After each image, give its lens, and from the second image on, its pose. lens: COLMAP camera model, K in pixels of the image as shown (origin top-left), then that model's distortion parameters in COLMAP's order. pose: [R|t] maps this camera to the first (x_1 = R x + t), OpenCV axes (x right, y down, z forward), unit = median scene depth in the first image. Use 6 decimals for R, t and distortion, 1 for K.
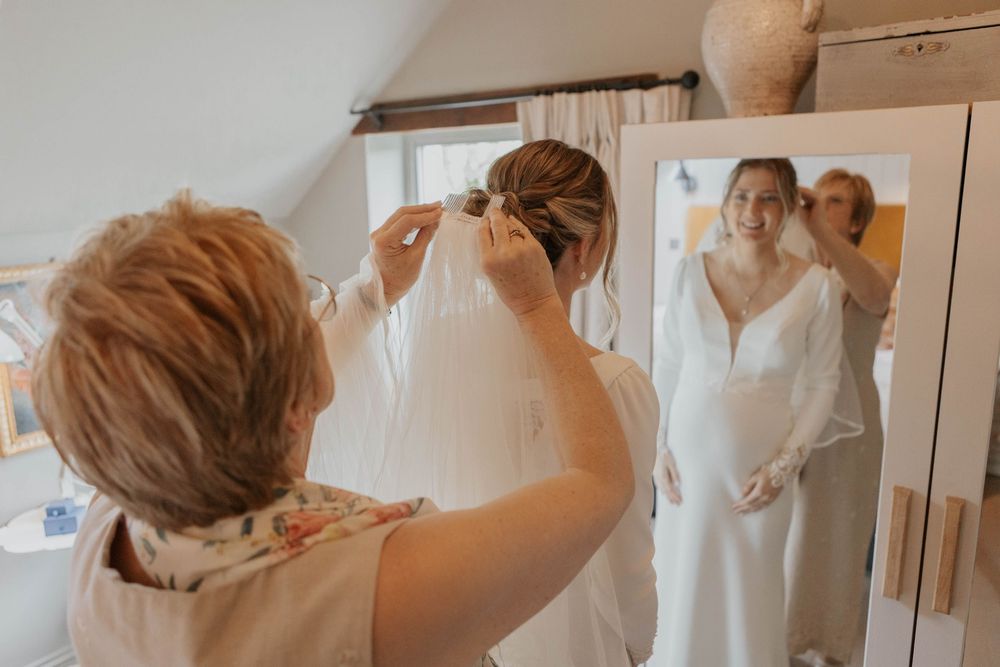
lens RADIAL K [[762.7, 0, 500.0], [0, 762.7, 333.5], [0, 0, 1]] dist [0.003424, 0.003254]
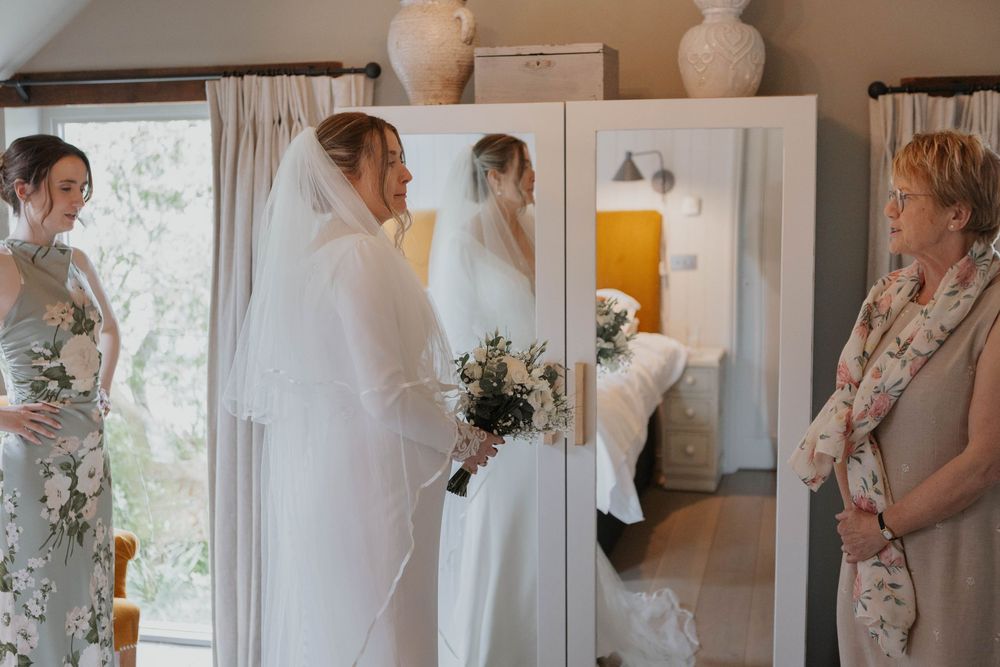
lens RADIAL K [[1266.2, 0, 500.0], [0, 1266.2, 333.5], [0, 0, 1]] dist [0.006831, -0.021710]
pose [[0.922939, -0.035283, 0.383326, -0.394267], [0.068903, 0.994851, -0.074327, 0.267504], [-0.378730, 0.095012, 0.920617, -0.975445]]
